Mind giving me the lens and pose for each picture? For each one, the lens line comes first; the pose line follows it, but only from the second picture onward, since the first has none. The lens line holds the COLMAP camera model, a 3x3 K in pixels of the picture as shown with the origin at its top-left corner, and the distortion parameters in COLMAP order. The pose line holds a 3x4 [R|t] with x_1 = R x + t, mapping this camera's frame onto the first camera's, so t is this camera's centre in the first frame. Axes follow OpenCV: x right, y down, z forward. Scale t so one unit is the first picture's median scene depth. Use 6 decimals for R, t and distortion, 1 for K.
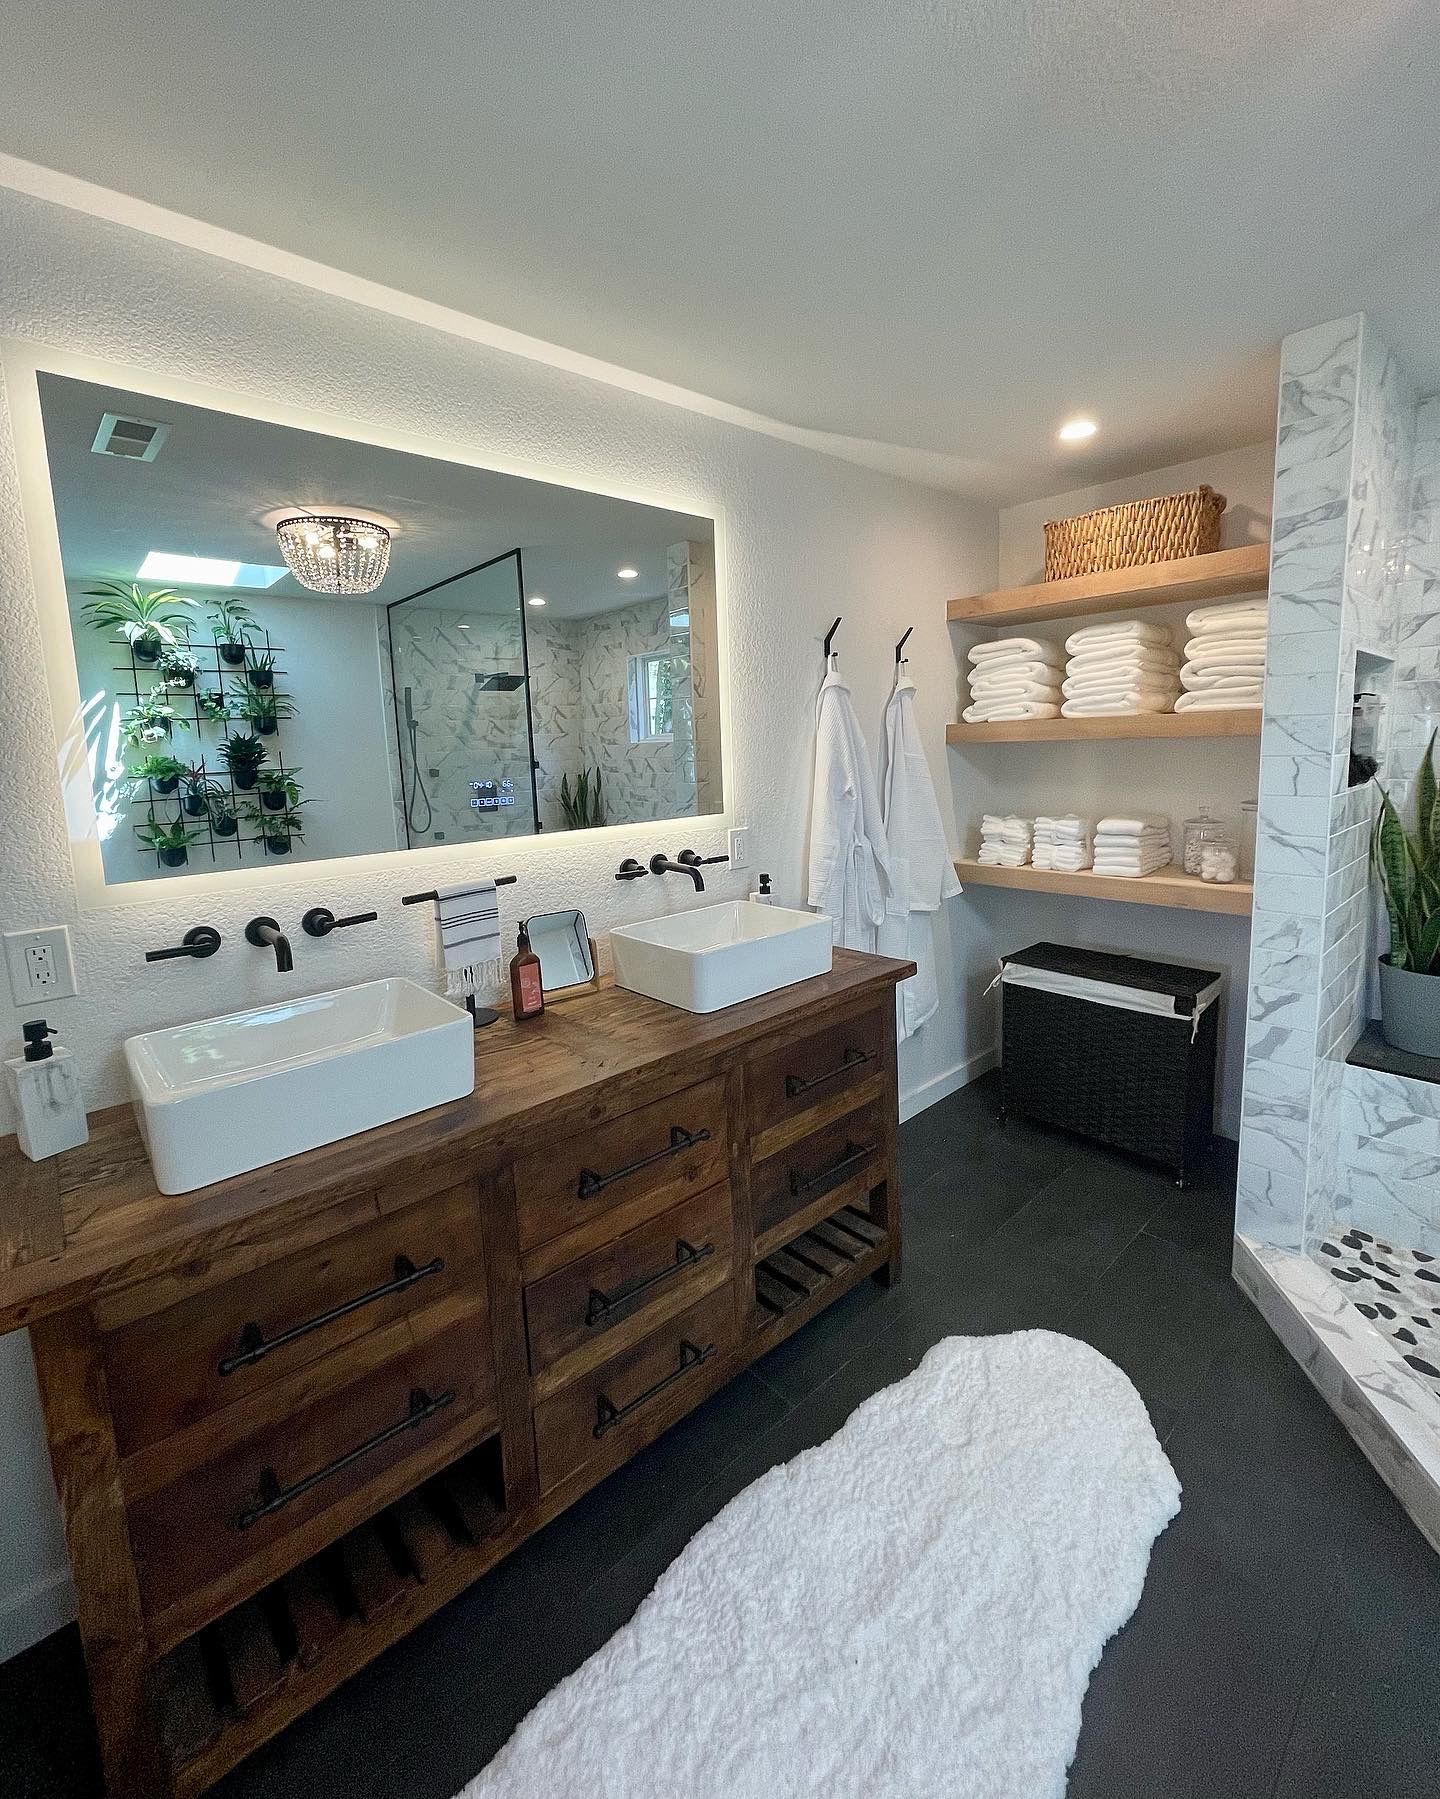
lens RADIAL K [[775.2, 0, 714.4], [0, 775.2, 839.2], [0, 0, 1]] dist [0.001152, 0.000370]
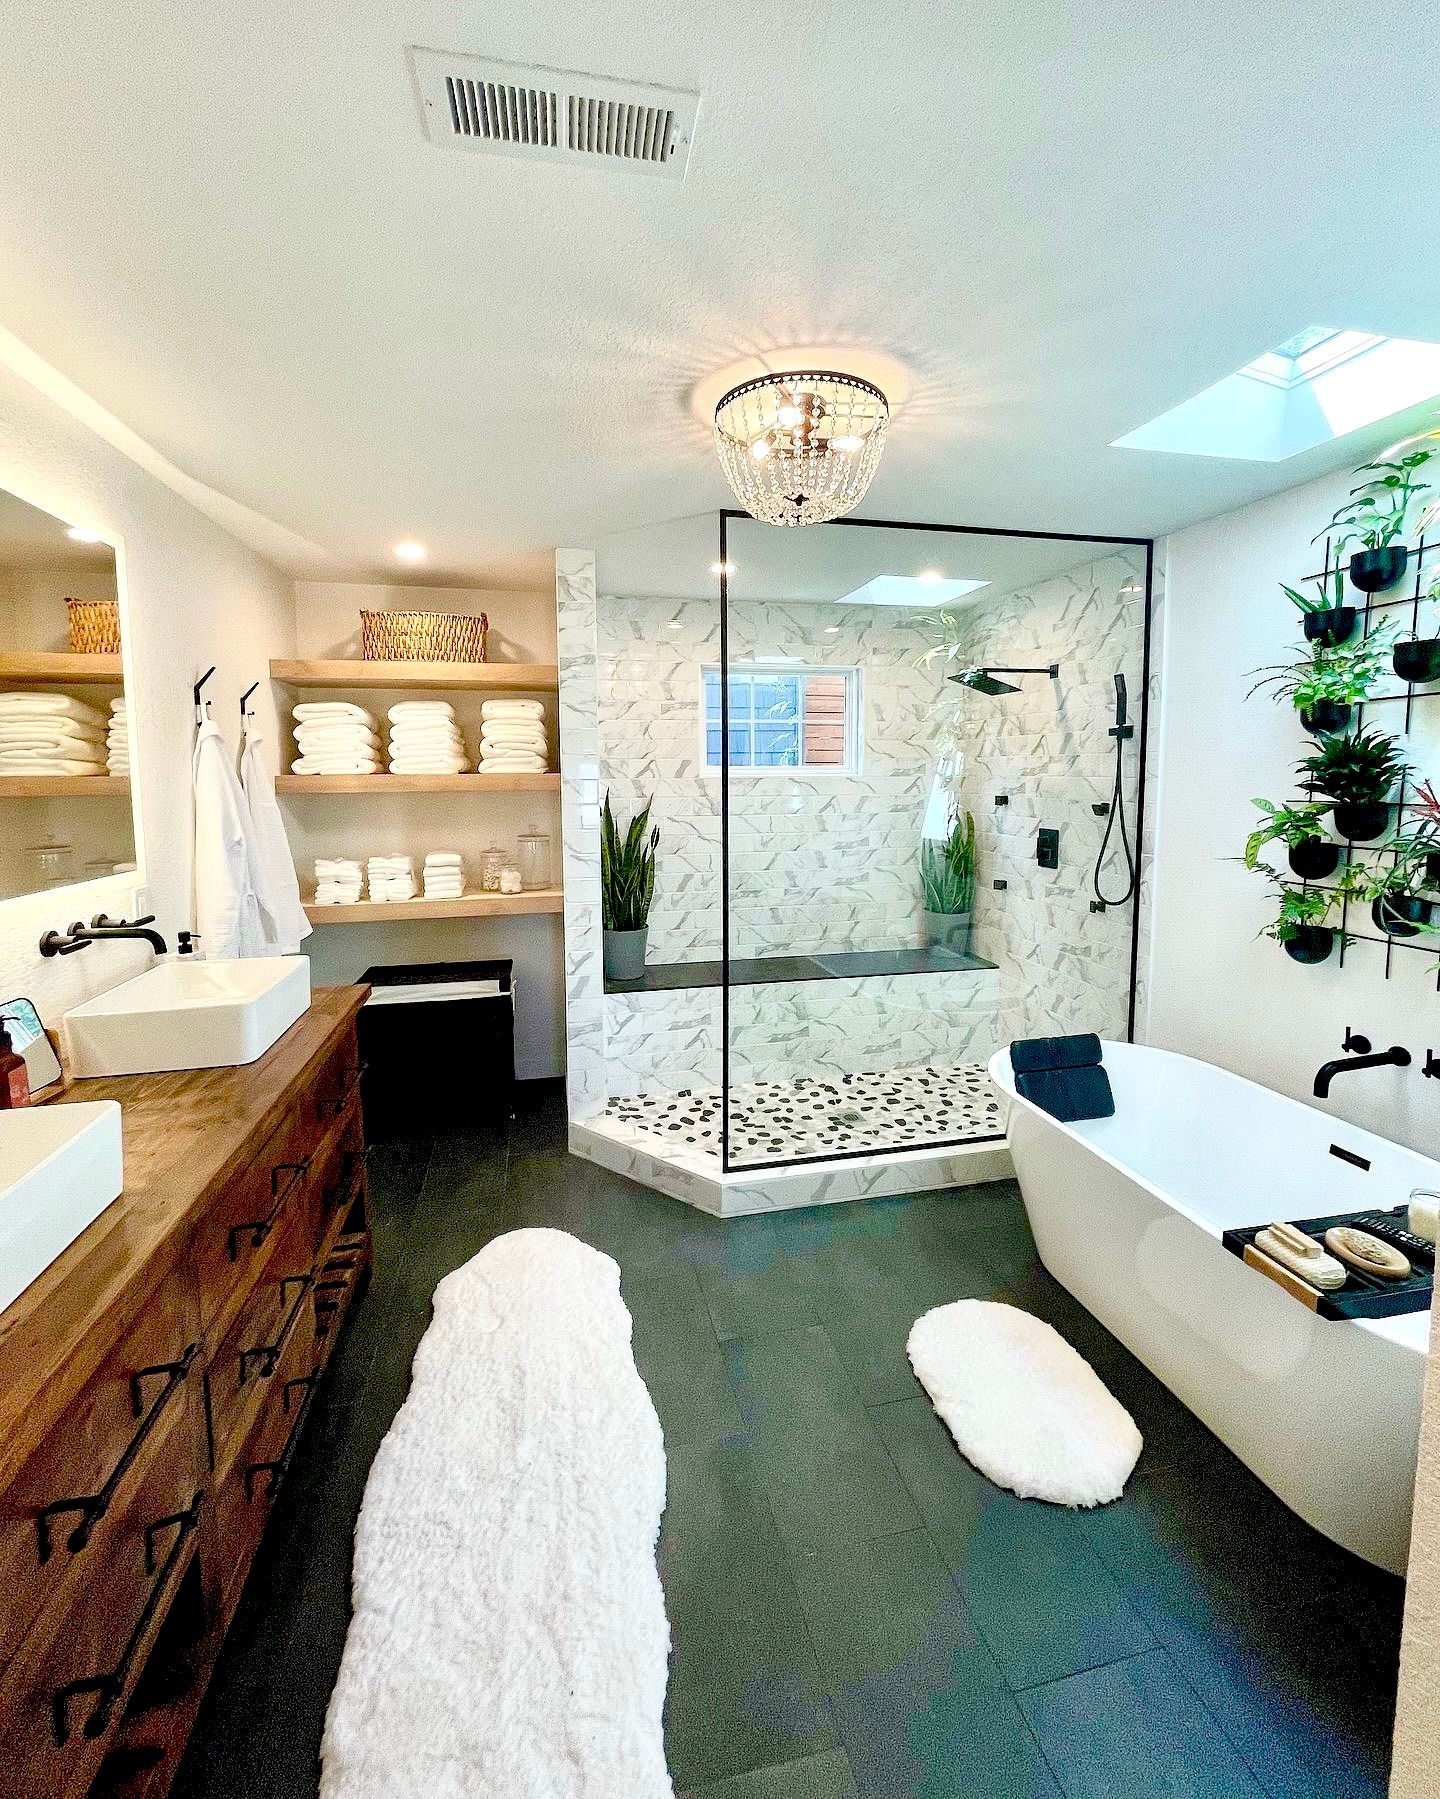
lens RADIAL K [[775.2, 0, 714.4], [0, 775.2, 839.2], [0, 0, 1]] dist [0.001152, 0.000370]
pose [[0.494241, -0.042190, 0.868300, -0.446952], [0.095803, 0.995381, -0.006167, 0.000819], [-0.864030, 0.086234, 0.496000, -0.030857]]
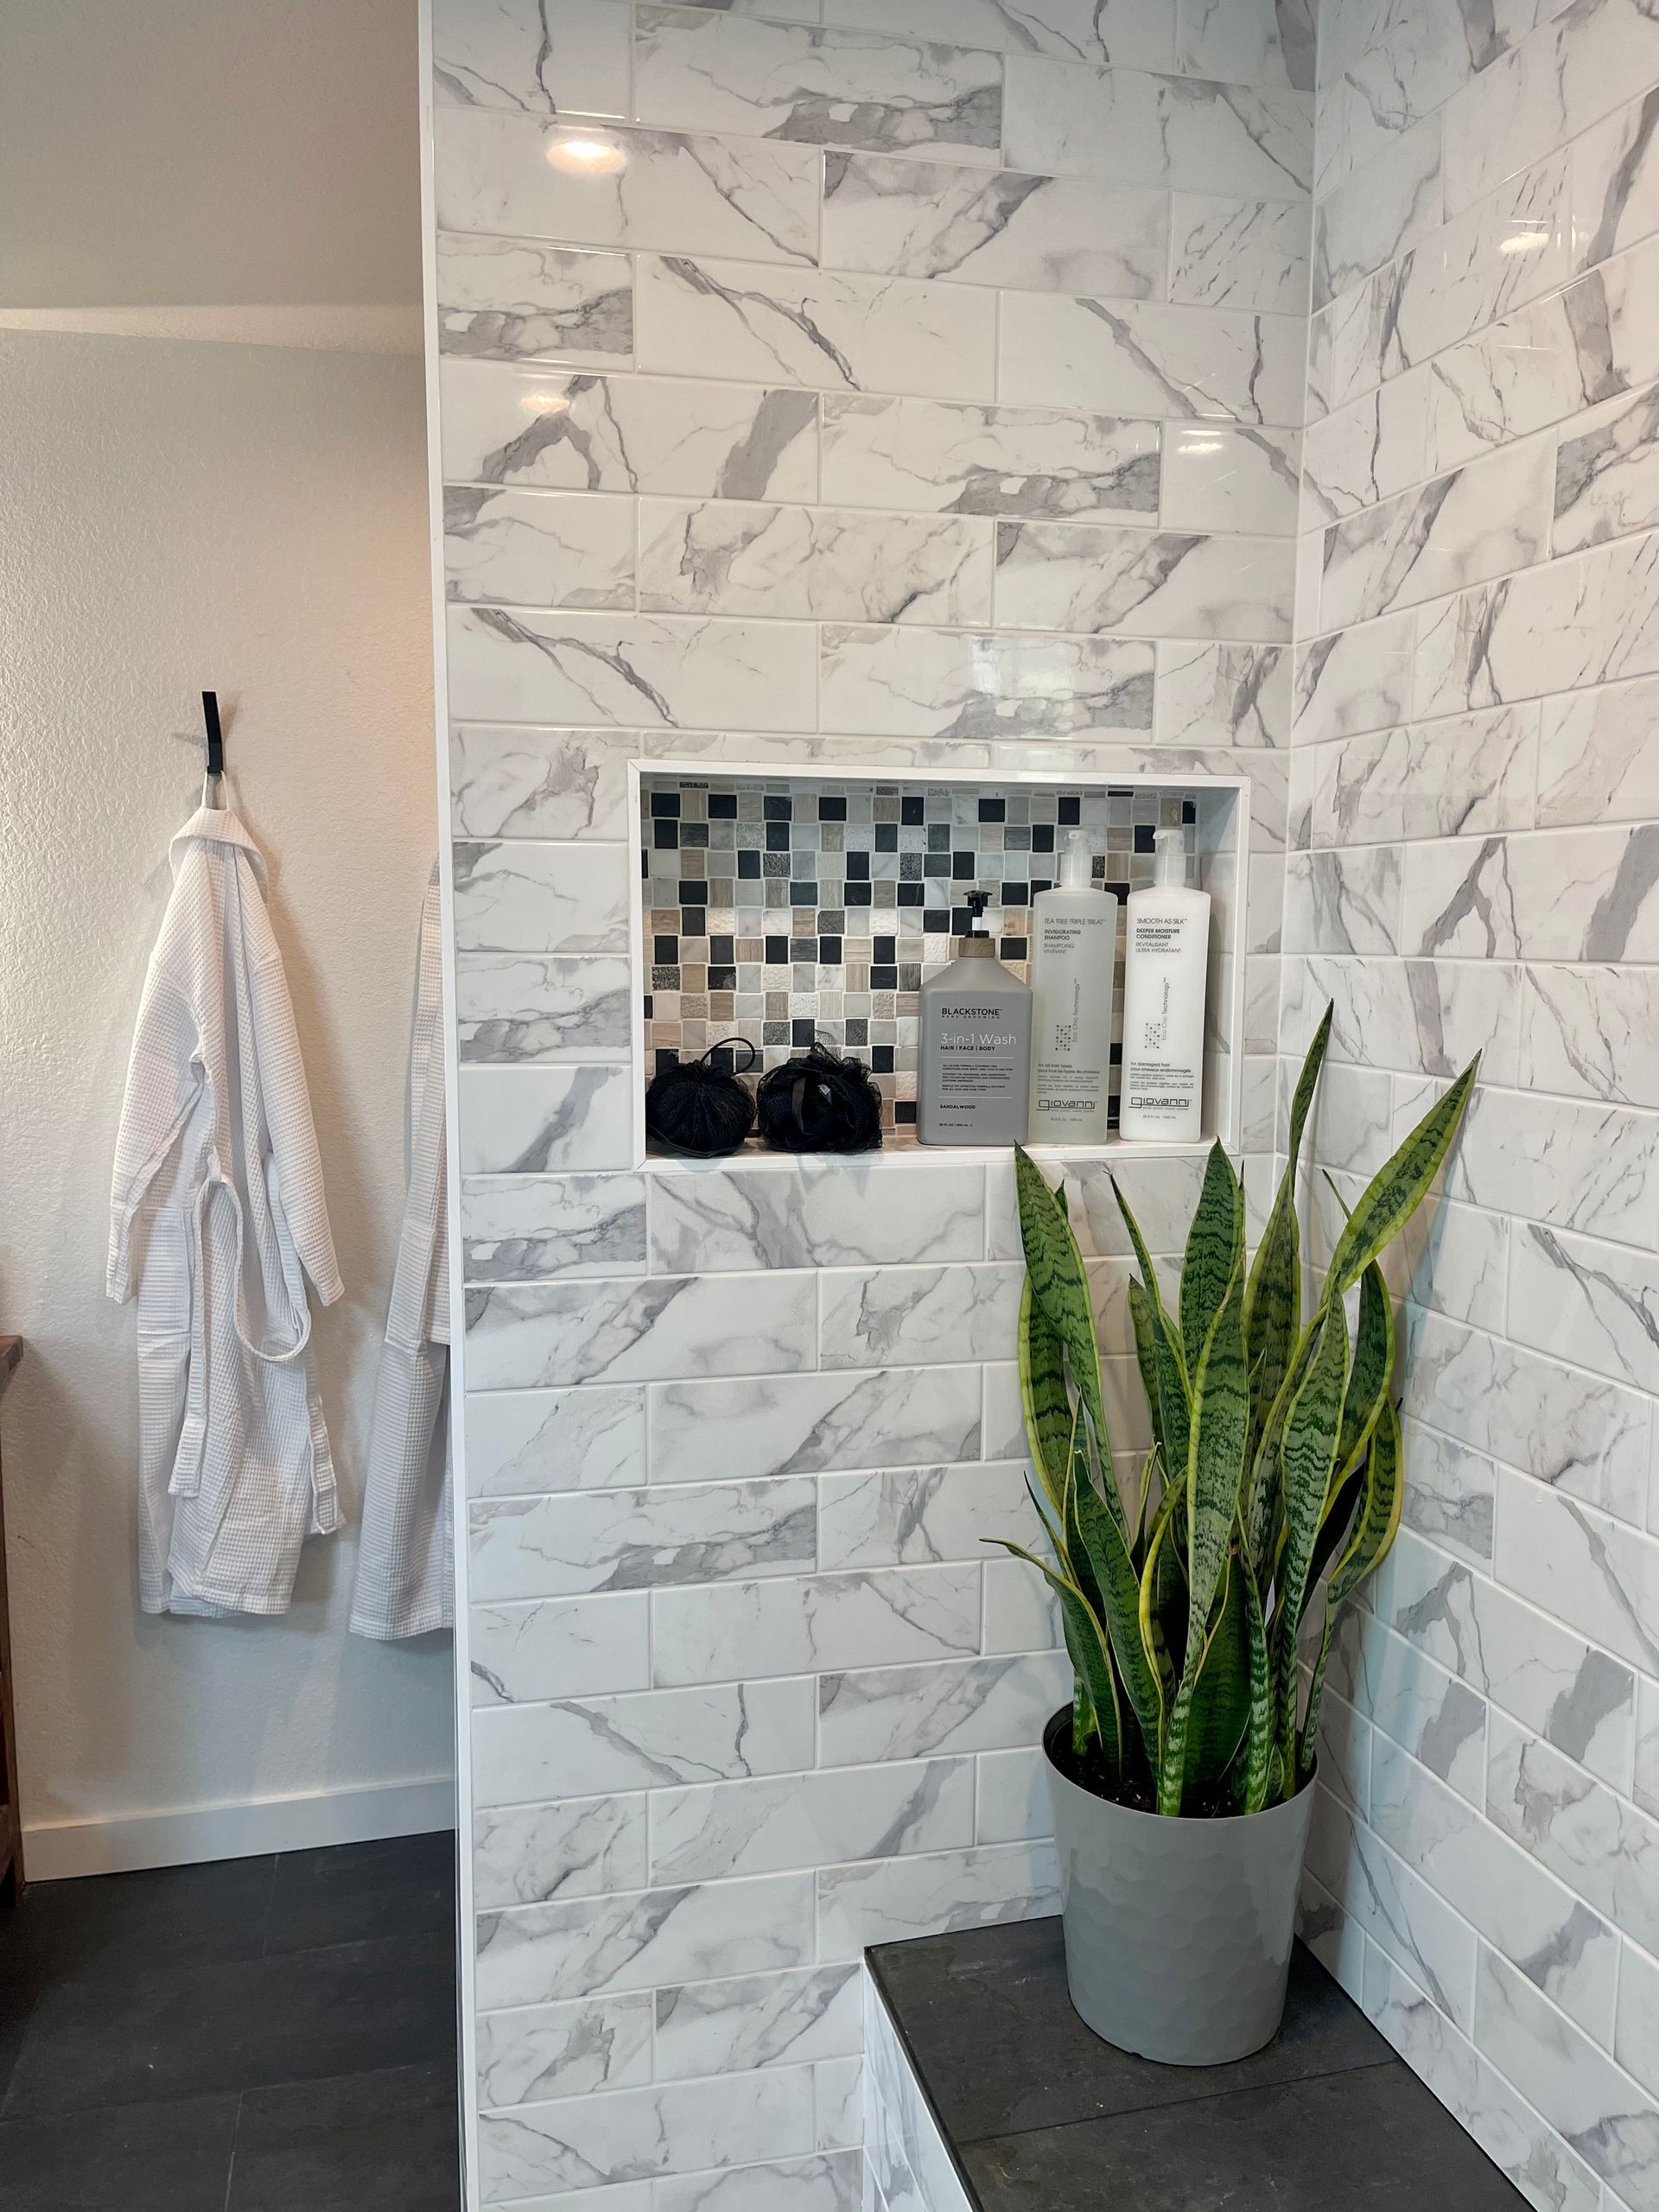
lens RADIAL K [[1699.2, 0, 829.6], [0, 1699.2, 1147.0], [0, 0, 1]] dist [0.025641, 0.000119]
pose [[0.875716, 0.100592, -0.472232, 1.131207], [-0.095730, 0.994813, 0.034385, -0.095655], [0.473241, 0.015095, 0.880803, 0.317941]]
